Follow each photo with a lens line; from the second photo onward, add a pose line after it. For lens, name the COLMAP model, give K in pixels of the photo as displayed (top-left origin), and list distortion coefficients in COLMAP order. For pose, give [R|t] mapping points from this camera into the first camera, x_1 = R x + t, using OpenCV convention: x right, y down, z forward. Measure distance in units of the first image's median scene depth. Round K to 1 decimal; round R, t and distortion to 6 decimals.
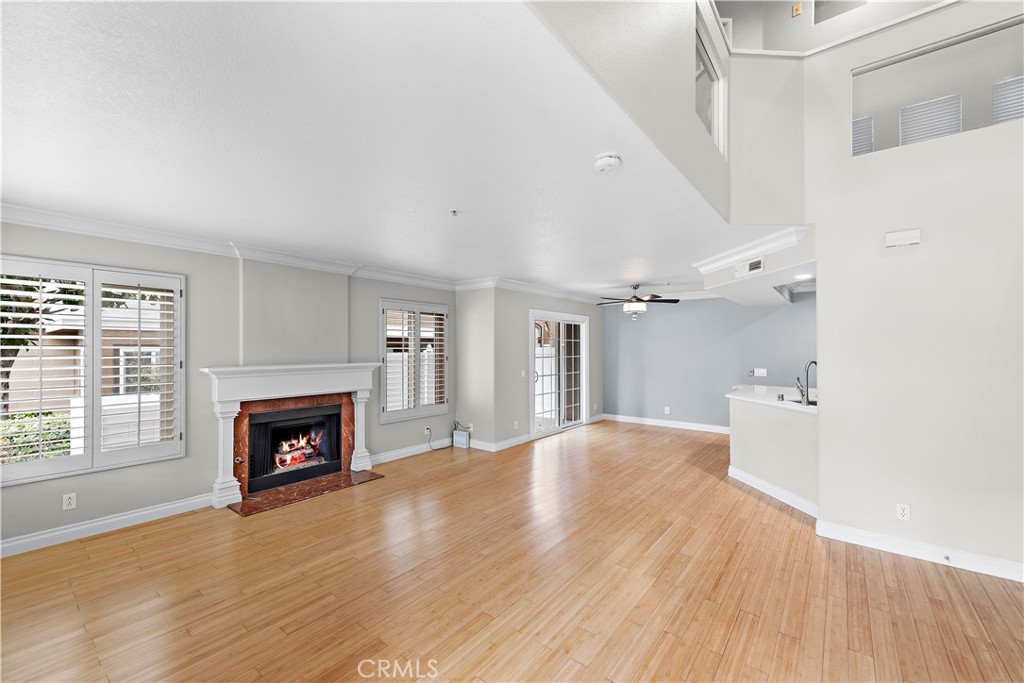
lens RADIAL K [[409.1, 0, 508.8], [0, 409.1, 342.2], [0, 0, 1]] dist [0.014958, 0.000055]
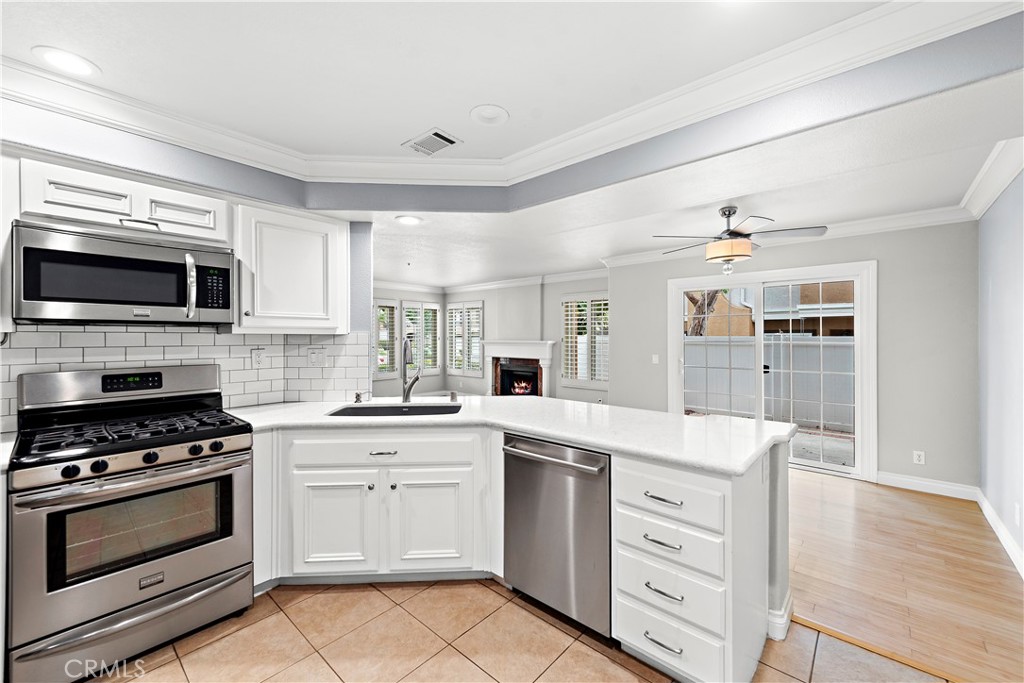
lens RADIAL K [[403.3, 0, 513.6], [0, 403.3, 341.4], [0, 0, 1]] dist [0.000796, -0.000040]
pose [[-0.046106, 0.008977, -0.998896, 1.318108], [0.011583, 0.999897, 0.008451, 0.044931], [0.998869, -0.011180, -0.046205, 1.136816]]
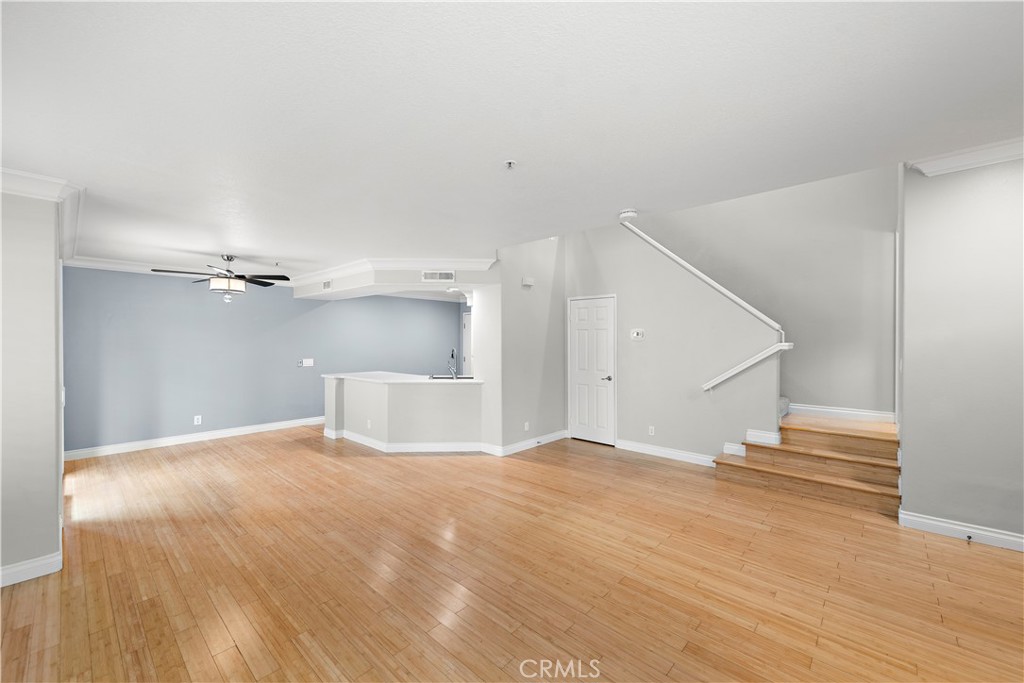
lens RADIAL K [[409.1, 0, 508.8], [0, 409.1, 342.2], [0, 0, 1]] dist [0.014958, 0.000055]
pose [[0.070324, -0.008159, 0.997491, -0.632729], [-0.015226, 0.999841, 0.009251, 0.006253], [-0.997408, -0.015838, 0.070189, 0.663148]]
